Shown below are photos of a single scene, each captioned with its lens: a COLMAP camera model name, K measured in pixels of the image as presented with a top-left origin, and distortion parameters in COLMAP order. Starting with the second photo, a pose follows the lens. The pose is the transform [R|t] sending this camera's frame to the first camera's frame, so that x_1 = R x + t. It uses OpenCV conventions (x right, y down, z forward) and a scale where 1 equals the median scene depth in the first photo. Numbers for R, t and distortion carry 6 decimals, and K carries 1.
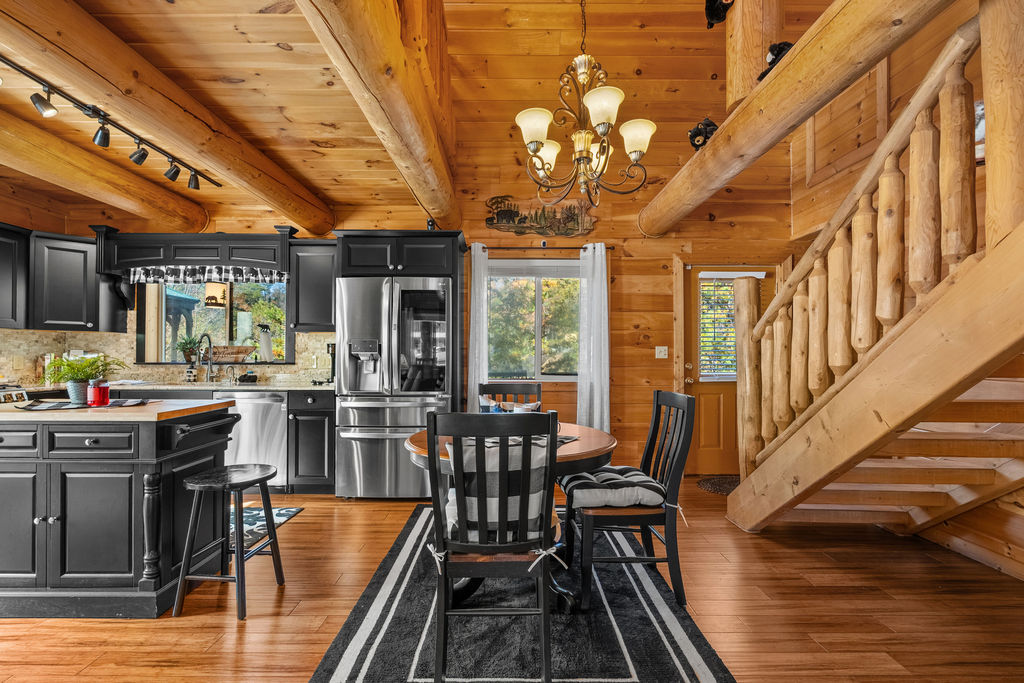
lens RADIAL K [[450.7, 0, 509.1], [0, 450.7, 353.2], [0, 0, 1]] dist [-0.003103, -0.000641]
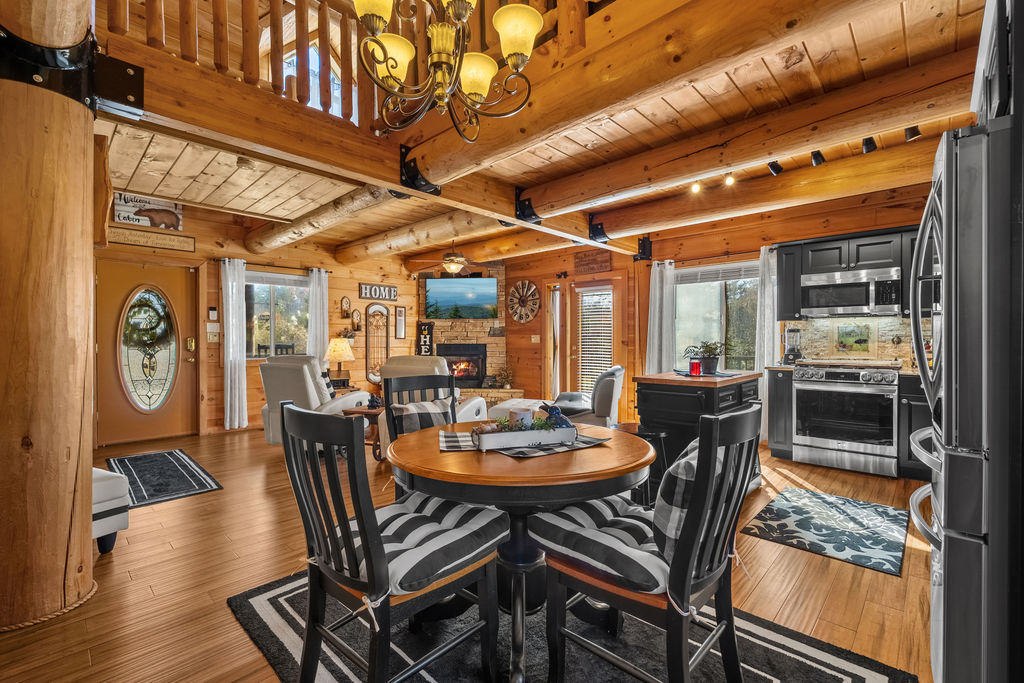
lens RADIAL K [[448.9, 0, 512.0], [0, 448.9, 341.5], [0, 0, 1]] dist [-0.001378, -0.000119]
pose [[-0.688705, -0.002257, -0.725038, 0.338234], [0.002308, 0.999983, -0.005306, 0.006817], [0.725038, -0.005328, -0.688688, 0.877881]]
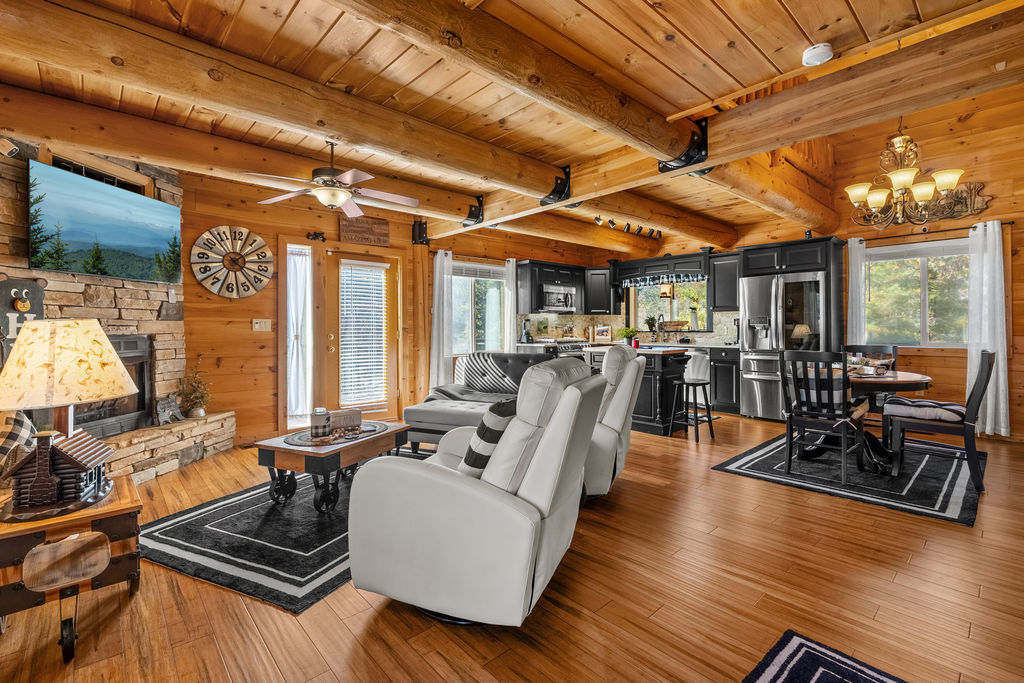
lens RADIAL K [[453.2, 0, 513.1], [0, 453.2, 323.9], [0, 0, 1]] dist [-0.001890, -0.000202]
pose [[0.670715, -0.010661, -0.741639, 0.238385], [0.010277, 0.999934, -0.005080, -0.003505], [0.741644, -0.004214, 0.670780, -0.600072]]
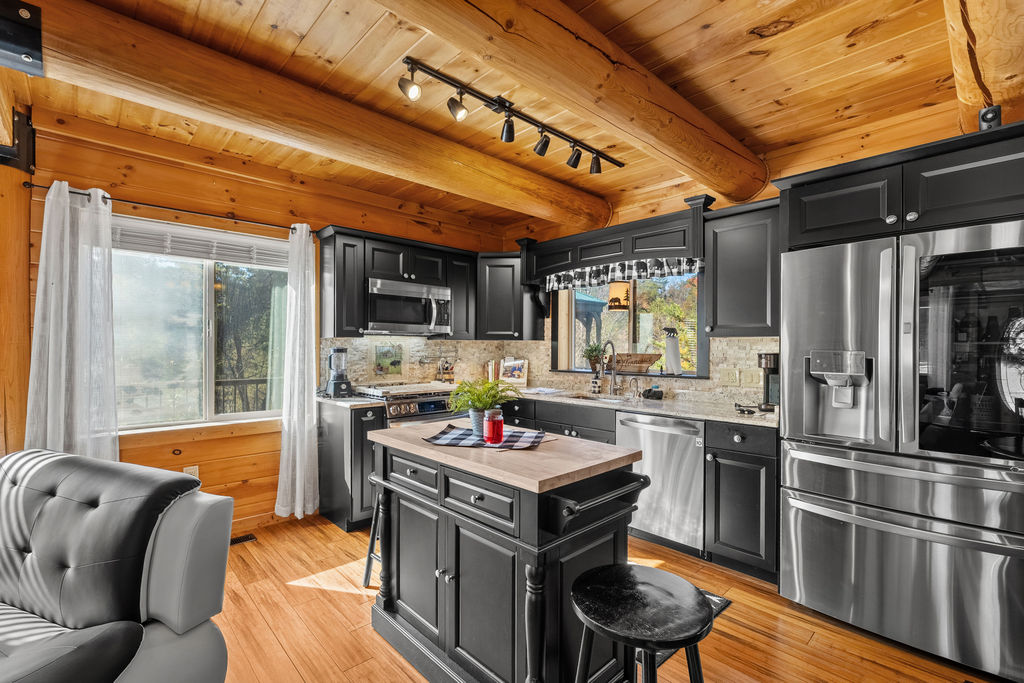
lens RADIAL K [[452.2, 0, 508.6], [0, 452.2, 346.1], [0, 0, 1]] dist [-0.002431, -0.000224]
pose [[0.680572, -0.002853, -0.732676, -0.158198], [0.001646, 0.999996, -0.002365, -0.031384], [0.732679, 0.000404, 0.680574, 0.251363]]
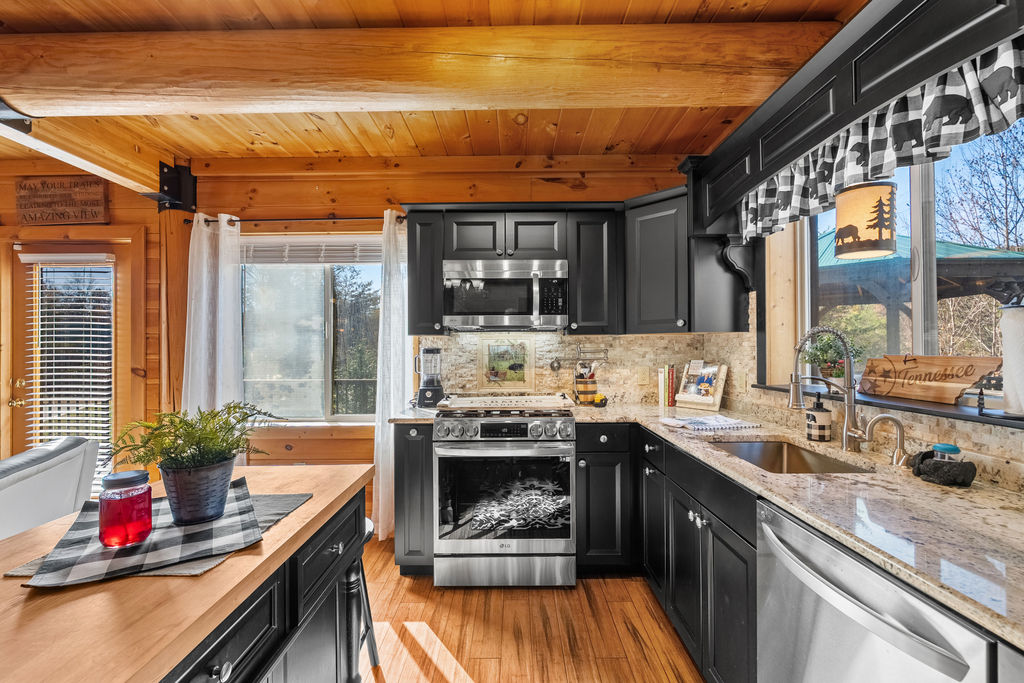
lens RADIAL K [[452.2, 0, 508.6], [0, 452.2, 346.1], [0, 0, 1]] dist [-0.002431, -0.000224]
pose [[-0.013618, -0.007180, -0.999881, -0.281384], [0.011402, 0.999908, -0.007336, -0.027020], [0.999842, -0.011500, -0.013535, 0.739591]]
